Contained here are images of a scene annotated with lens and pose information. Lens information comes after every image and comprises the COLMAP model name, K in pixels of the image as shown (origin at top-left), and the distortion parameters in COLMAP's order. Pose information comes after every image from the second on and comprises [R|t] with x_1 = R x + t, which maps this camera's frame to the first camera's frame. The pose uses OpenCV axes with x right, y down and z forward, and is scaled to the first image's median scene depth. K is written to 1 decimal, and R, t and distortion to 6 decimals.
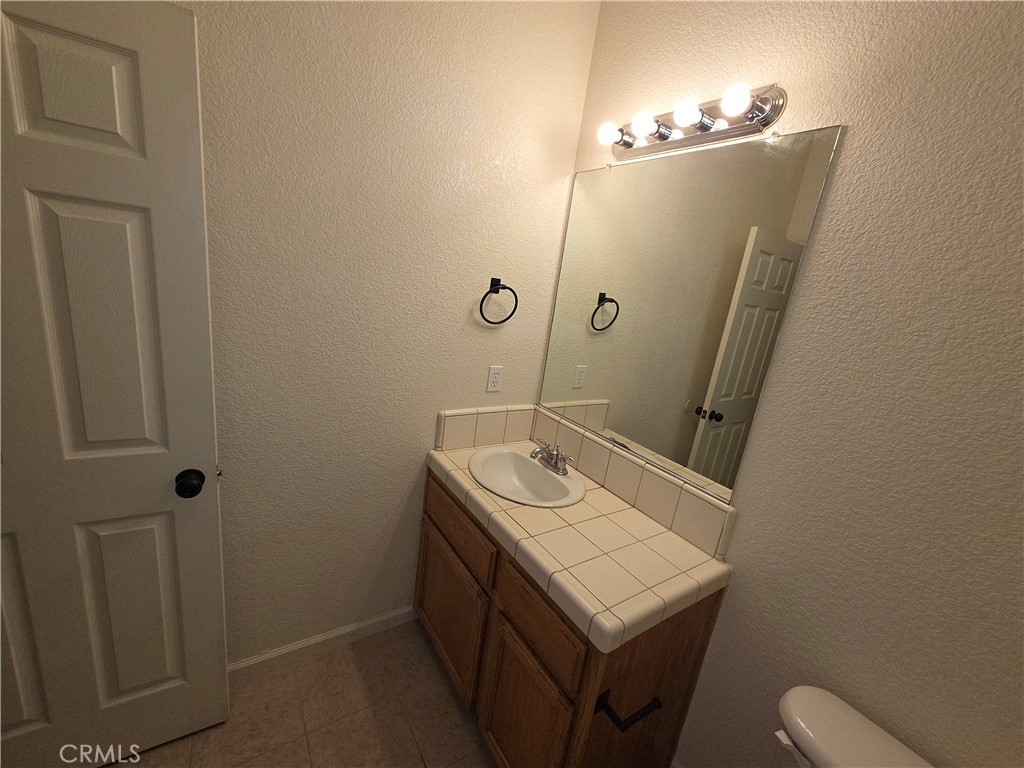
lens RADIAL K [[418.5, 0, 510.9], [0, 418.5, 387.2], [0, 0, 1]] dist [-0.001384, 0.000300]
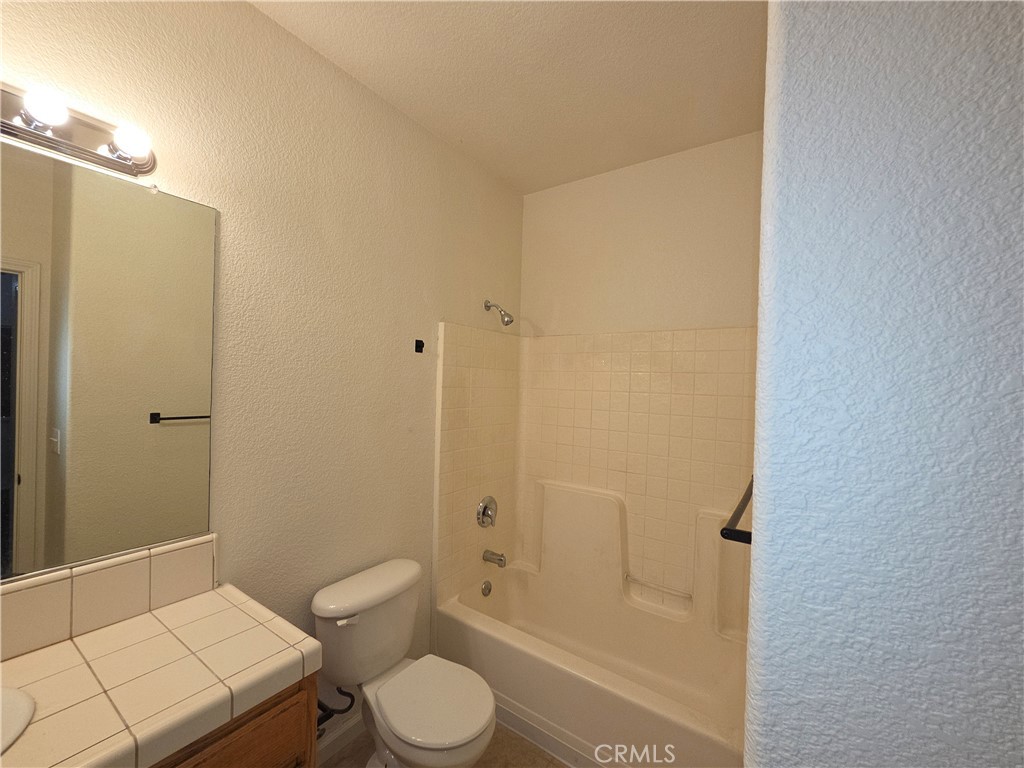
lens RADIAL K [[418.5, 0, 510.9], [0, 418.5, 387.2], [0, 0, 1]] dist [-0.001384, 0.000300]
pose [[-0.363547, -0.154463, 0.918681, -0.835564], [0.153672, 0.962704, 0.222677, -0.242046], [-0.918814, 0.222129, -0.326252, 0.709249]]
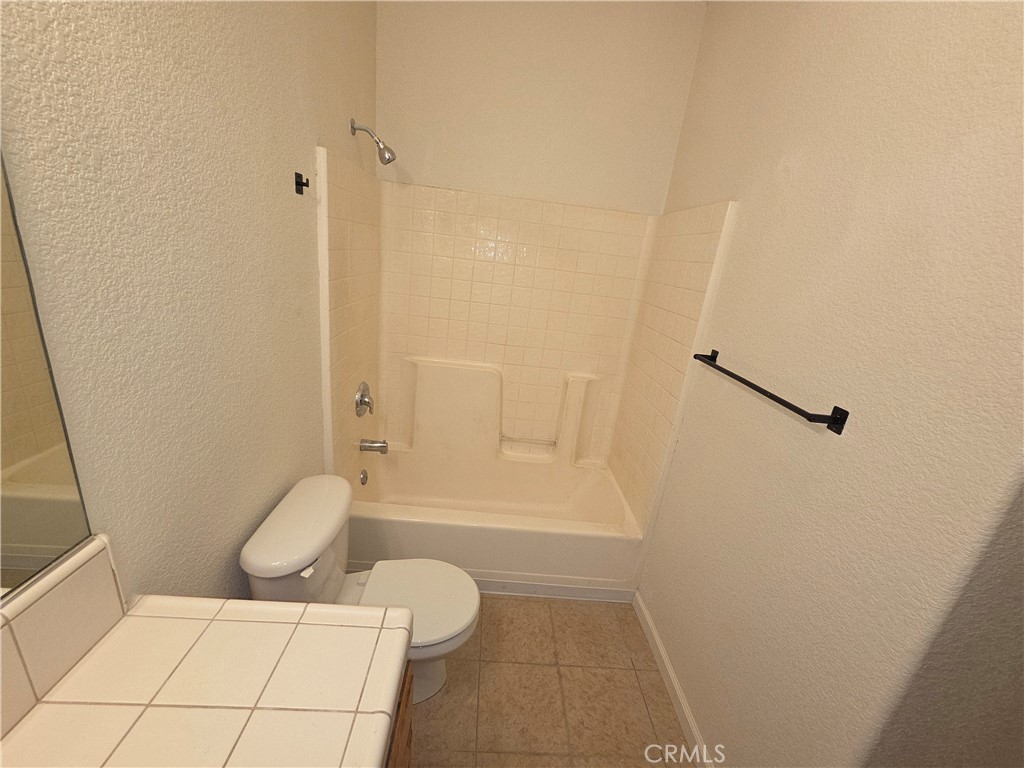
lens RADIAL K [[418.5, 0, 510.9], [0, 418.5, 387.2], [0, 0, 1]] dist [-0.001384, 0.000300]
pose [[-0.825696, -0.380302, 0.416650, -0.135289], [-0.093477, 0.820618, 0.563781, -0.330555], [-0.556317, 0.426564, -0.713130, 1.259089]]
